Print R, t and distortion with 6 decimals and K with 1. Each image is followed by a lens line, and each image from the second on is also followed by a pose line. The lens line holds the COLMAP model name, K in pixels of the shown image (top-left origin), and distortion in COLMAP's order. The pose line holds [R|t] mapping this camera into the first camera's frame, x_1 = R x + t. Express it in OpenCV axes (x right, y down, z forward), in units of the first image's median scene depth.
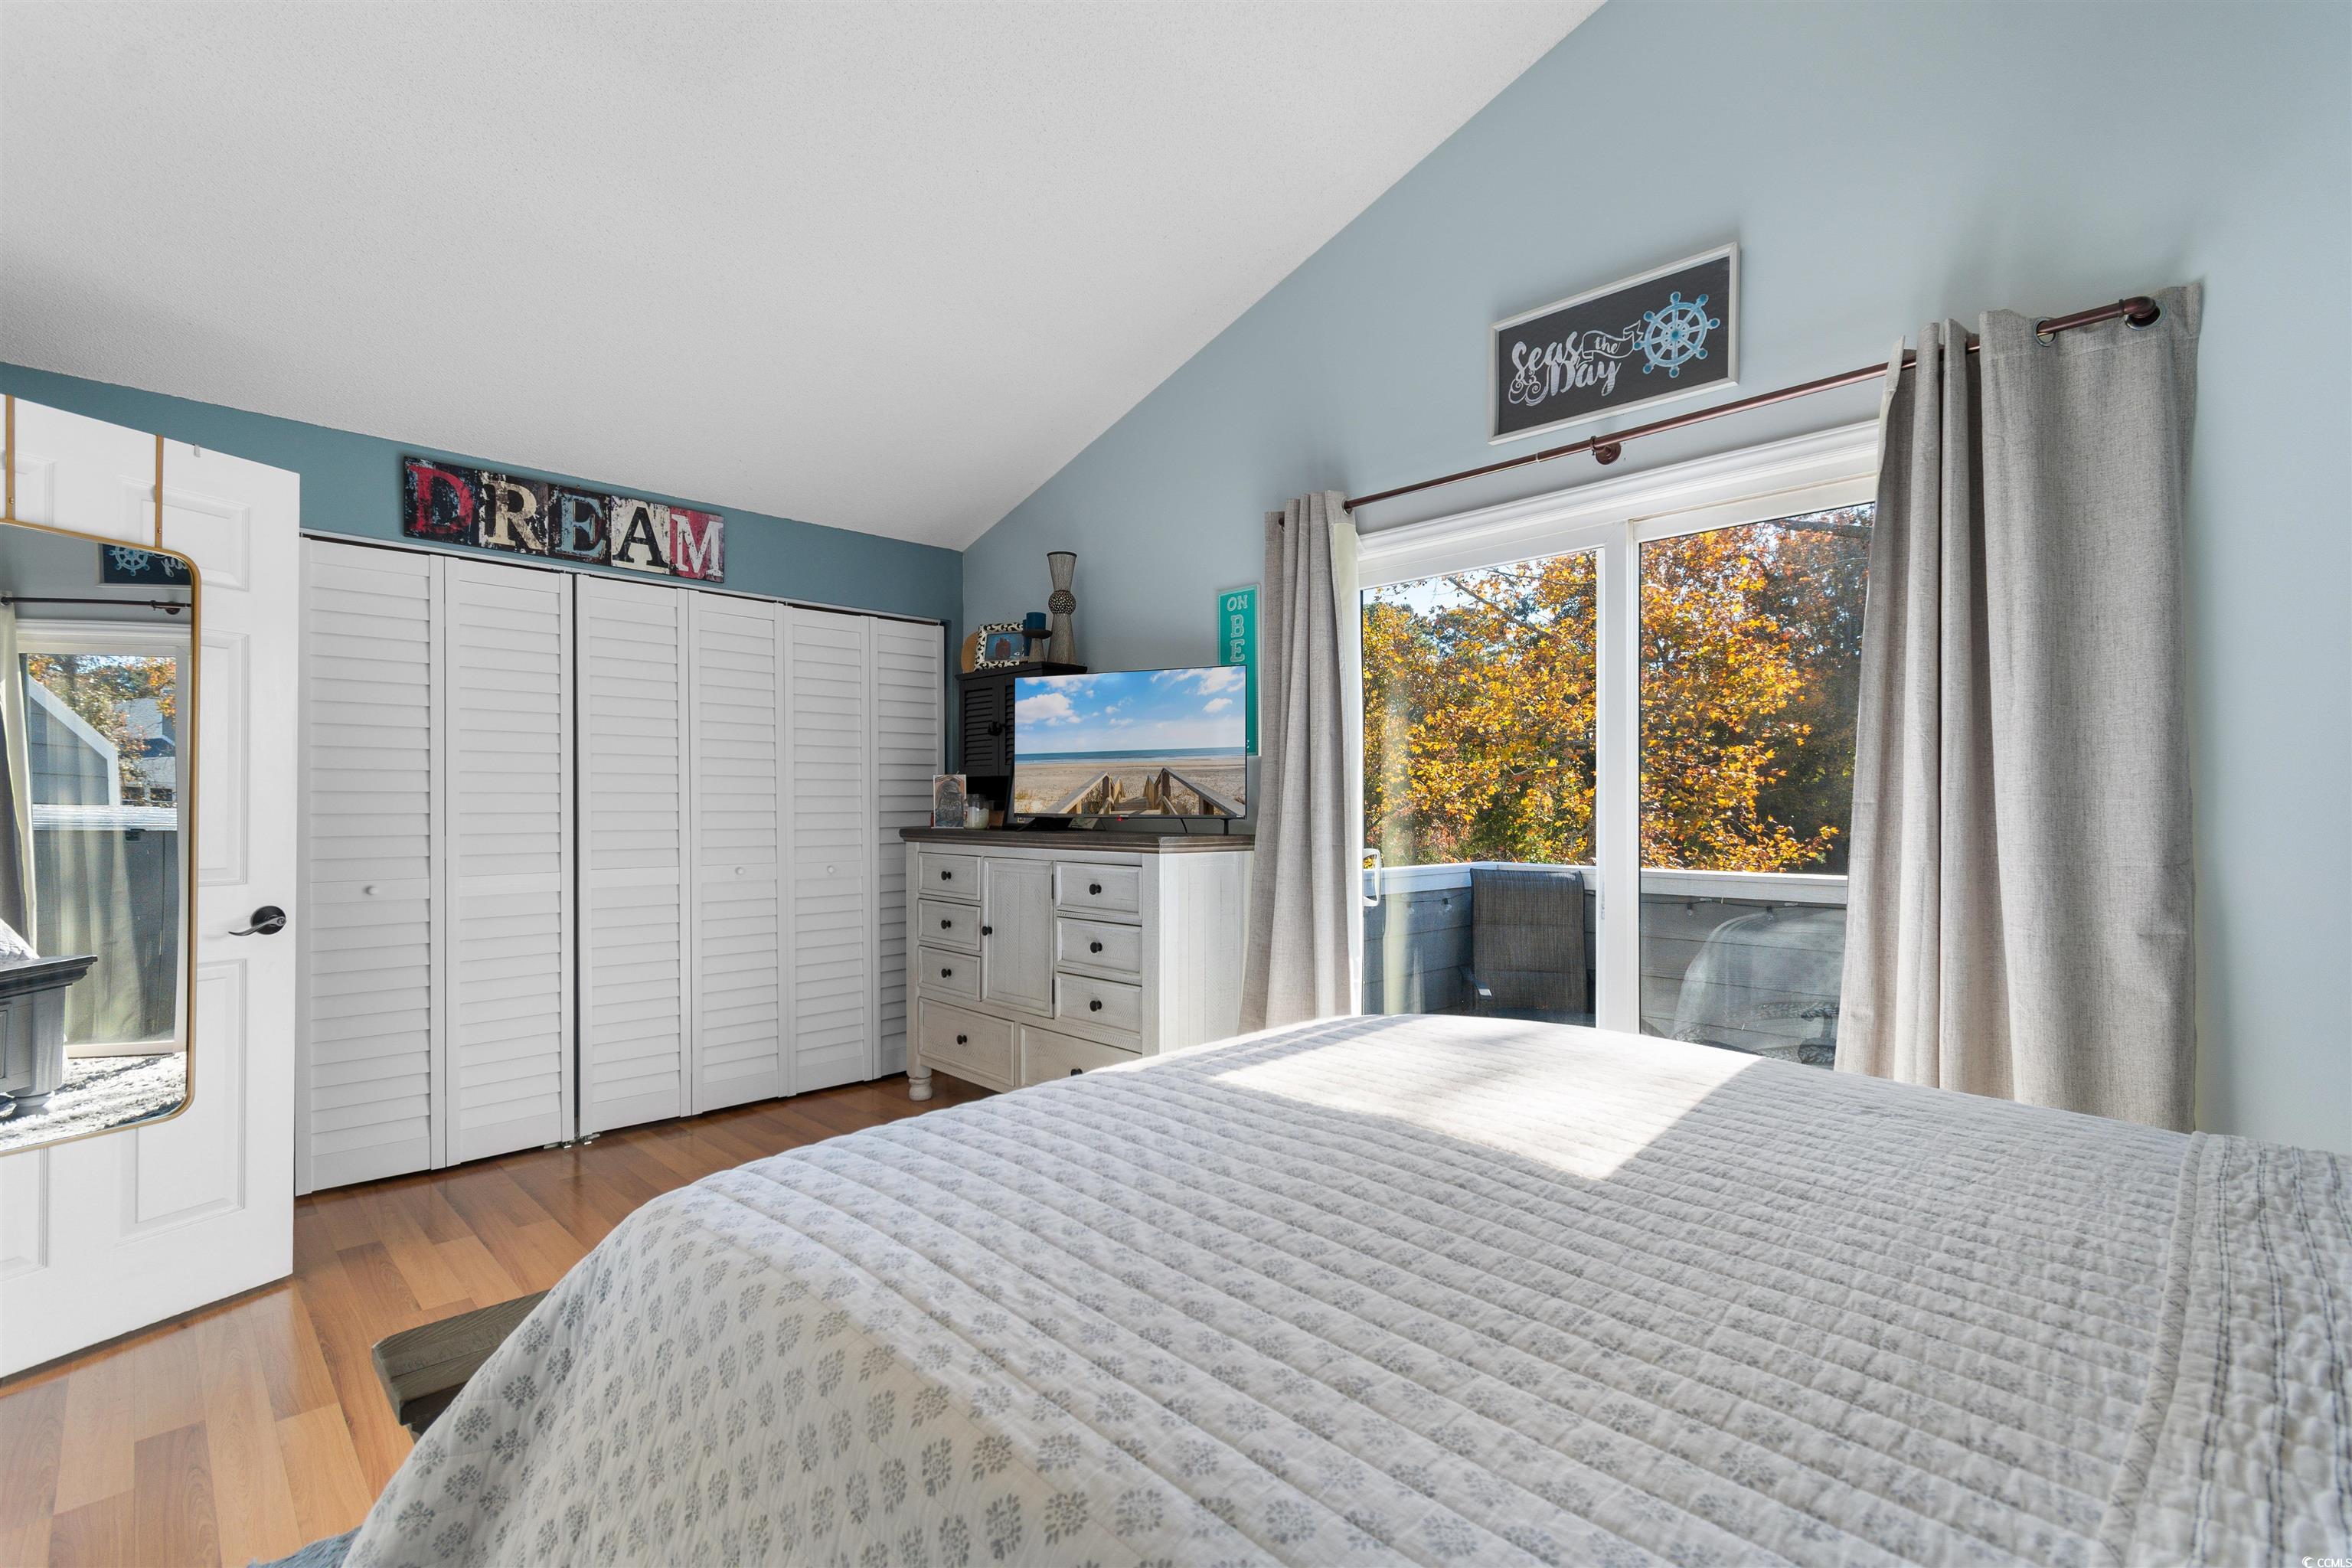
lens RADIAL K [[1032.0, 0, 1178.4], [0, 1032.0, 796.9], [0, 0, 1]] dist [0.000871, 0.000010]
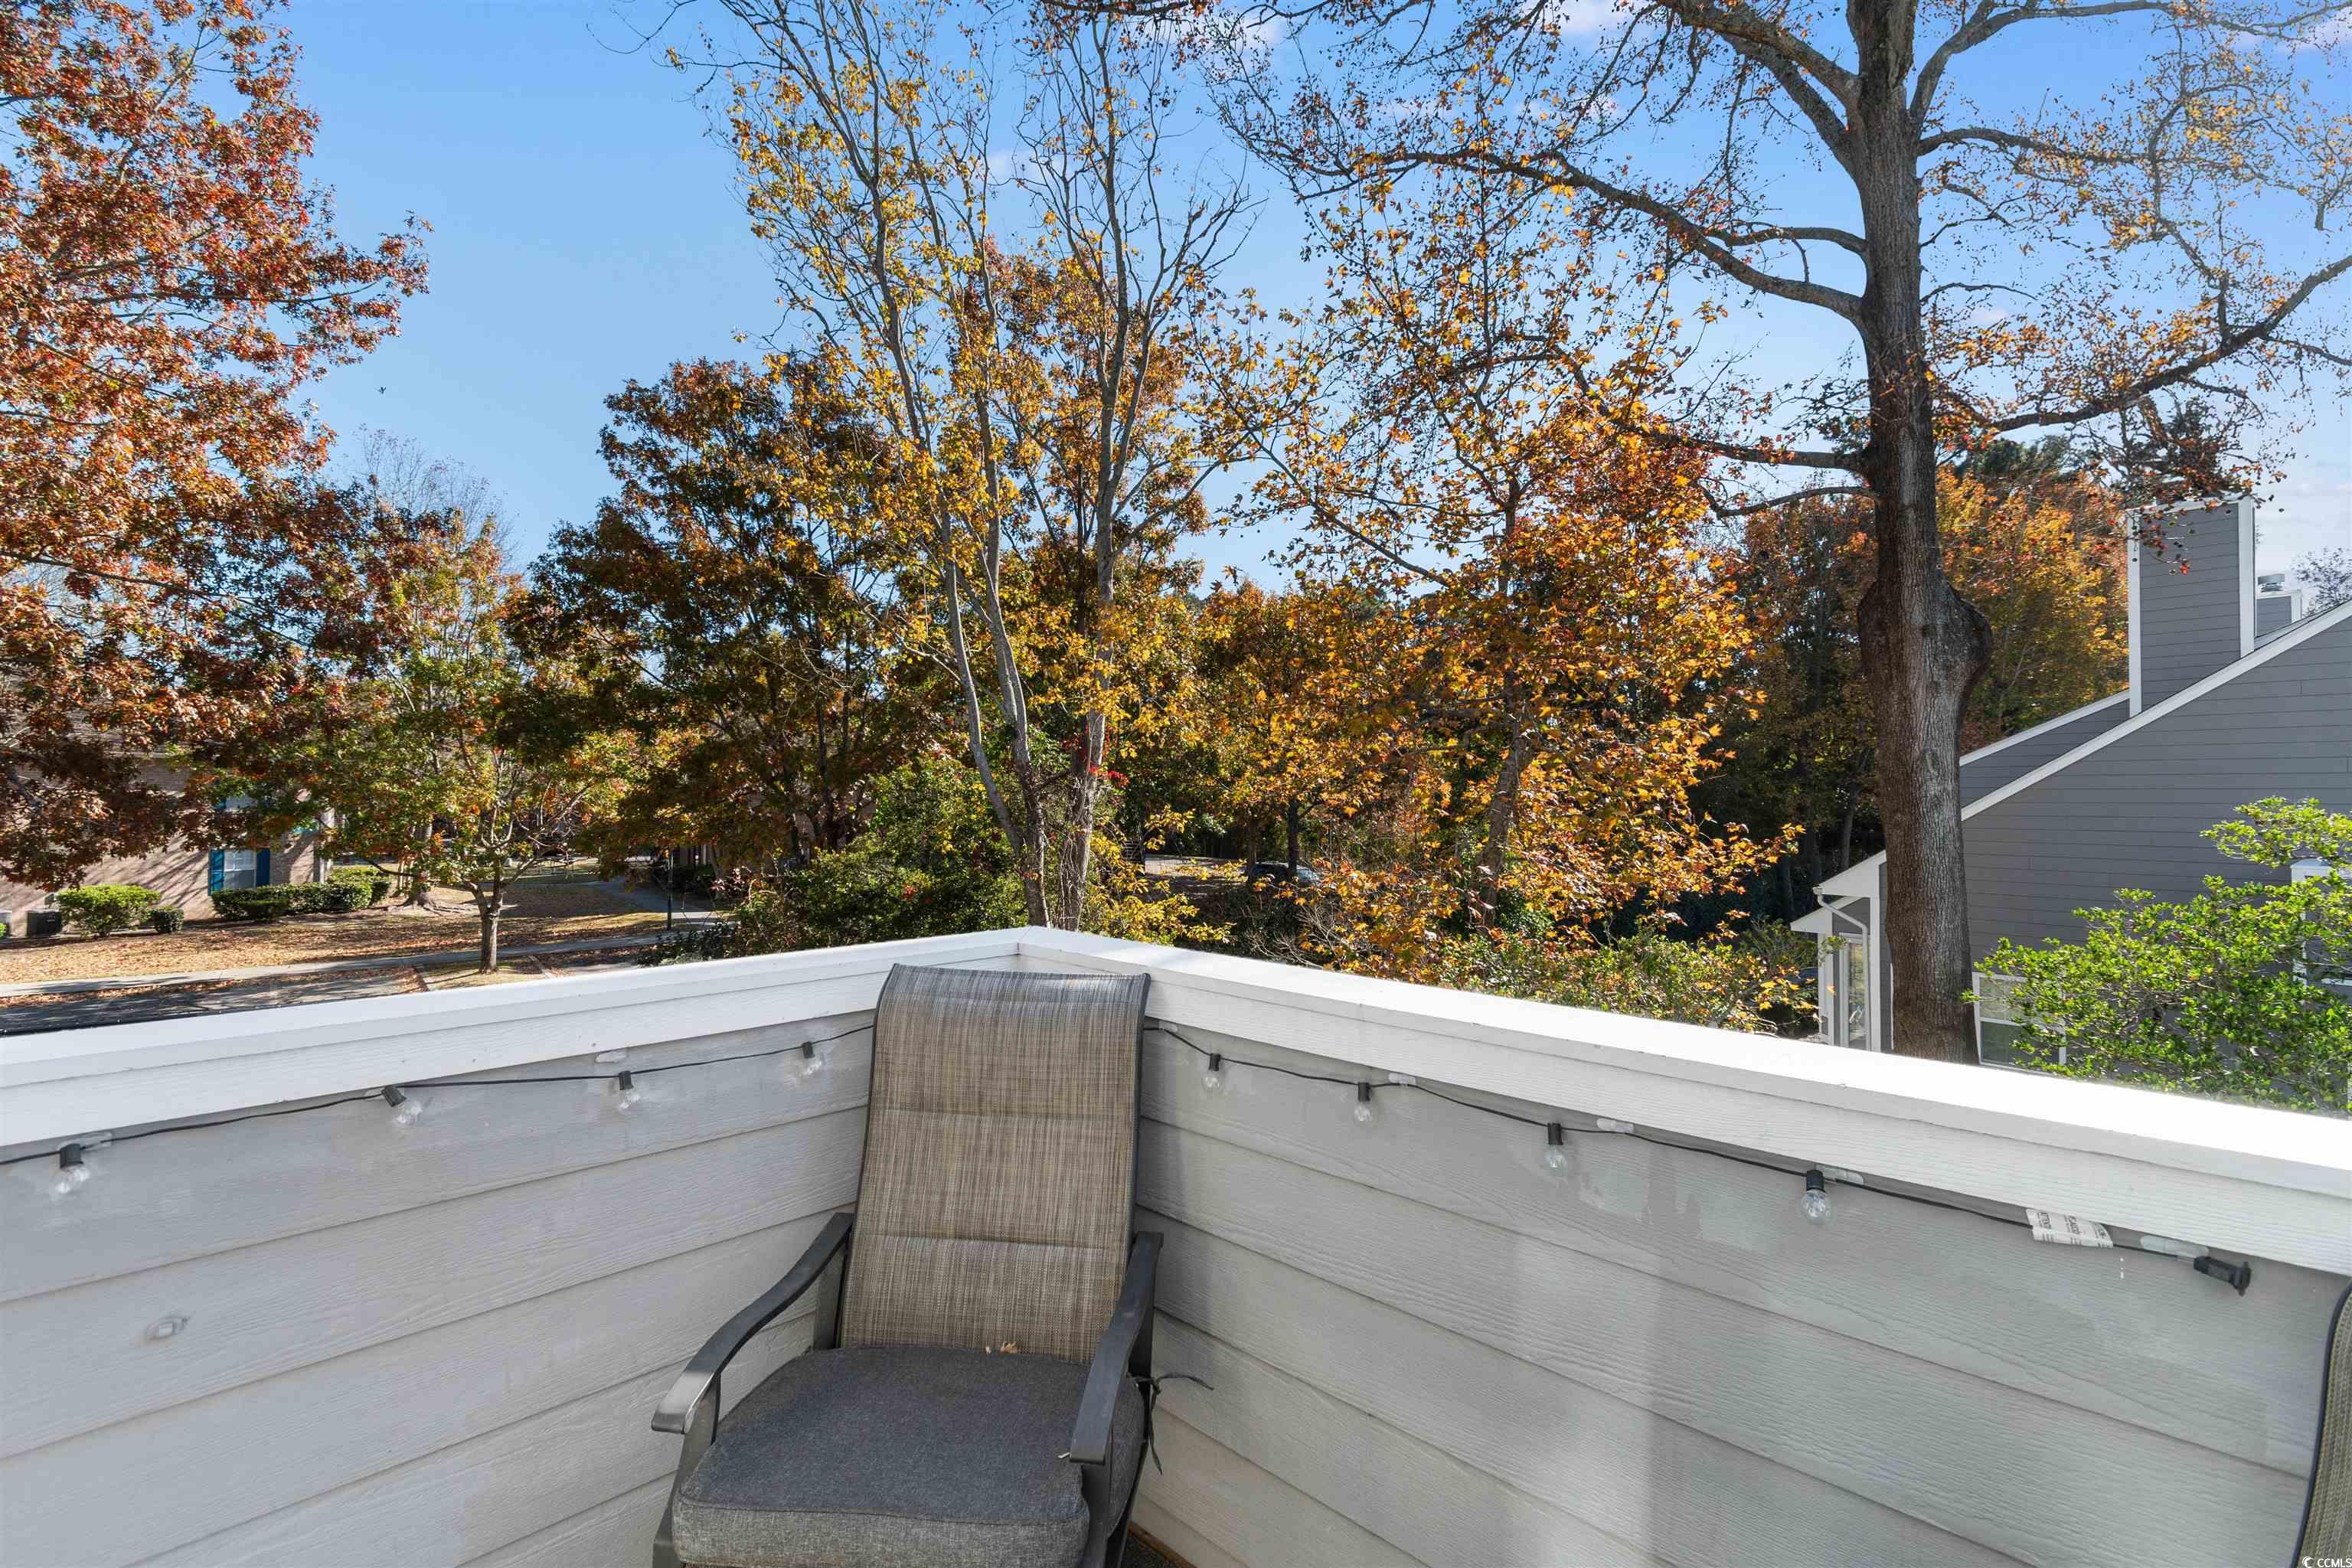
lens RADIAL K [[1032.0, 0, 1173.5], [0, 1032.0, 775.6], [0, 0, 1]] dist [0.000871, 0.000010]
pose [[0.999878, 0.001638, 0.015541, 0.165476], [-0.001509, 0.999964, -0.008336, -0.000848], [-0.015554, 0.008312, 0.999844, 0.250136]]
